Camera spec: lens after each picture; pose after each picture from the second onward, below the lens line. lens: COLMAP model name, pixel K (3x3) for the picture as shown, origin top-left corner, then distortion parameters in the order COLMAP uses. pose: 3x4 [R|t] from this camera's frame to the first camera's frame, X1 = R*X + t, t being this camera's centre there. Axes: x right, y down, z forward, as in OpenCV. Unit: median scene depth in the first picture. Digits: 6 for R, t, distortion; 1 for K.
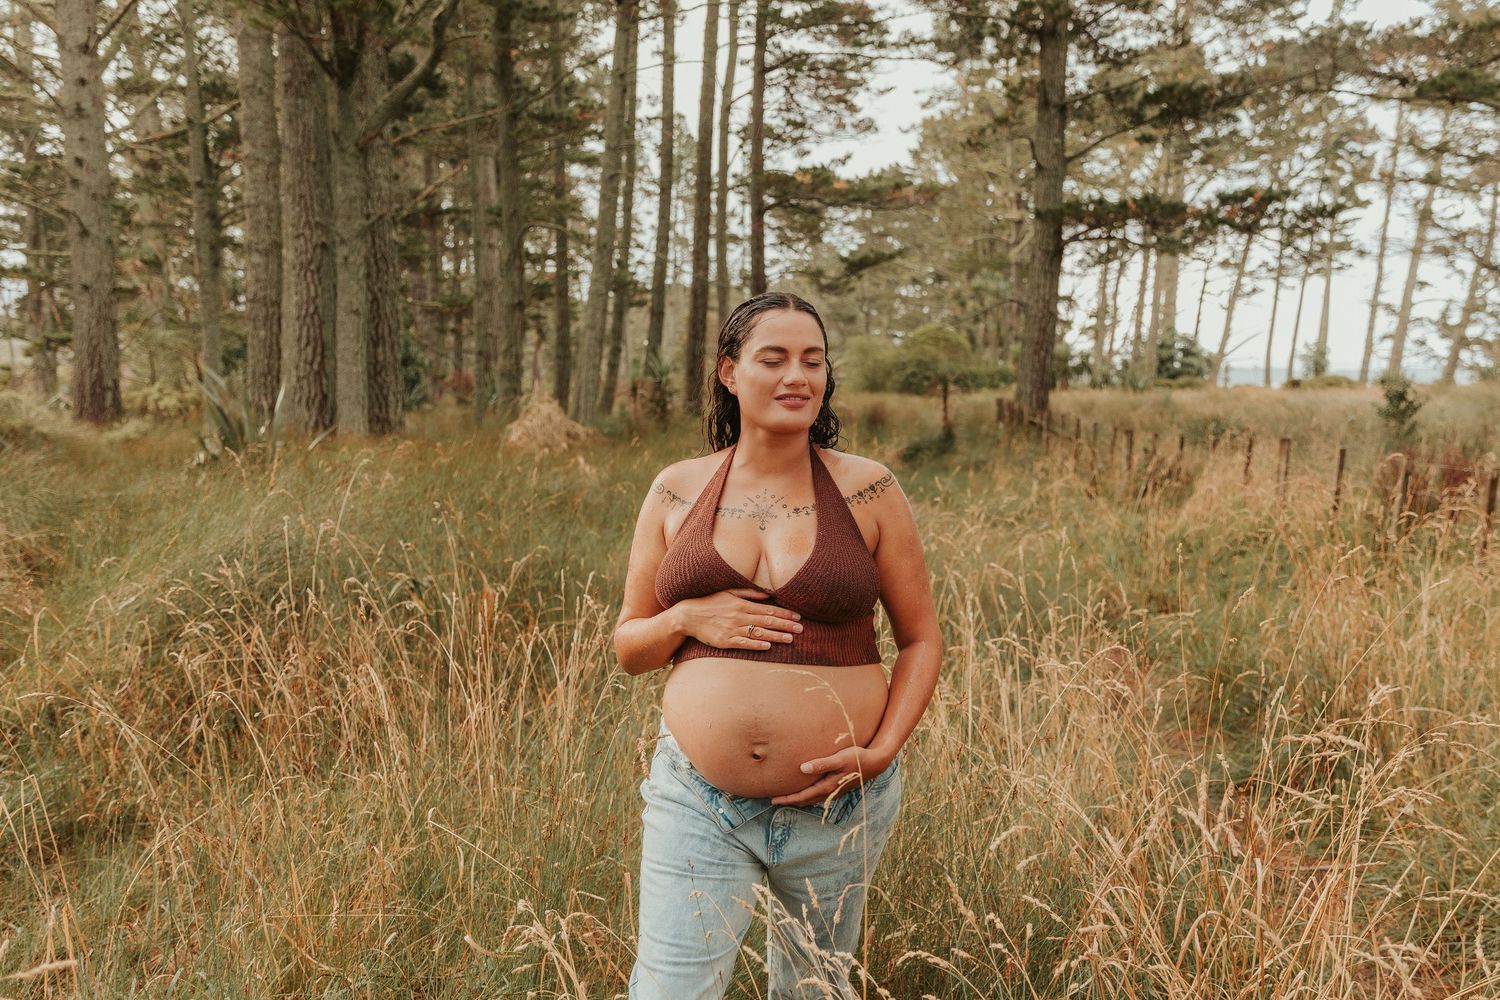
lens RADIAL K [[1013.4, 0, 774.8], [0, 1013.4, 527.2], [0, 0, 1]] dist [0.001696, -0.004772]
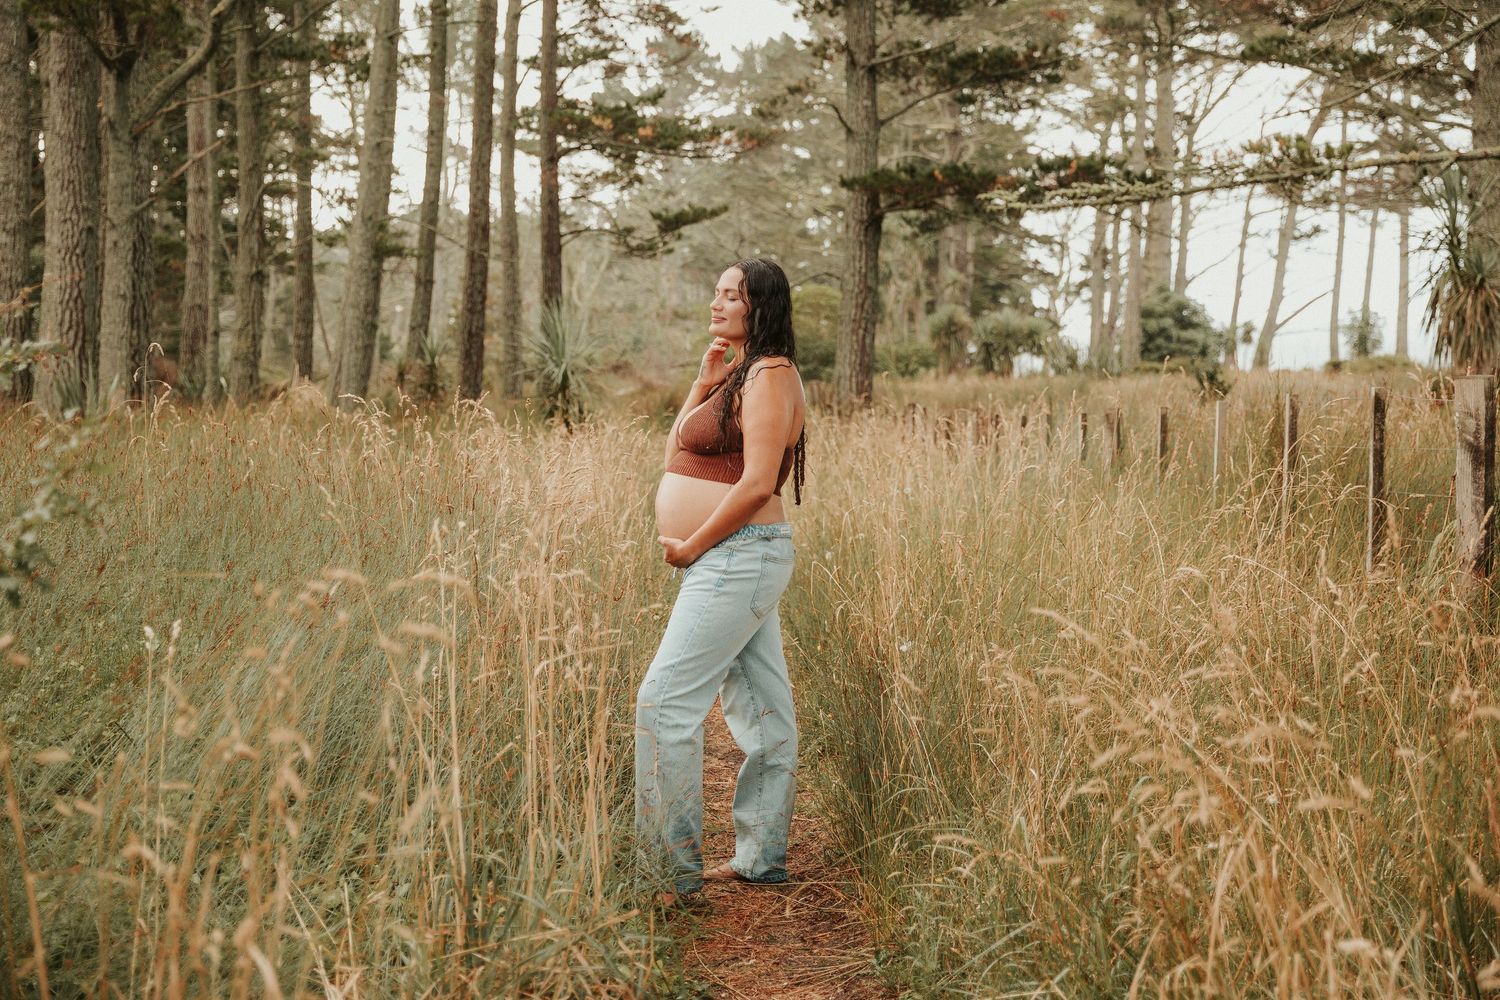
lens RADIAL K [[2063.0, 0, 750.0], [0, 2063.0, 500.0], [0, 0, 1]] dist [-0.007879, -0.026188]
pose [[0.998685, -0.007689, 0.050680, 0.055960], [0.011738, 0.996718, -0.080092, 0.092493], [-0.049898, 0.080582, 0.995498, -0.610562]]
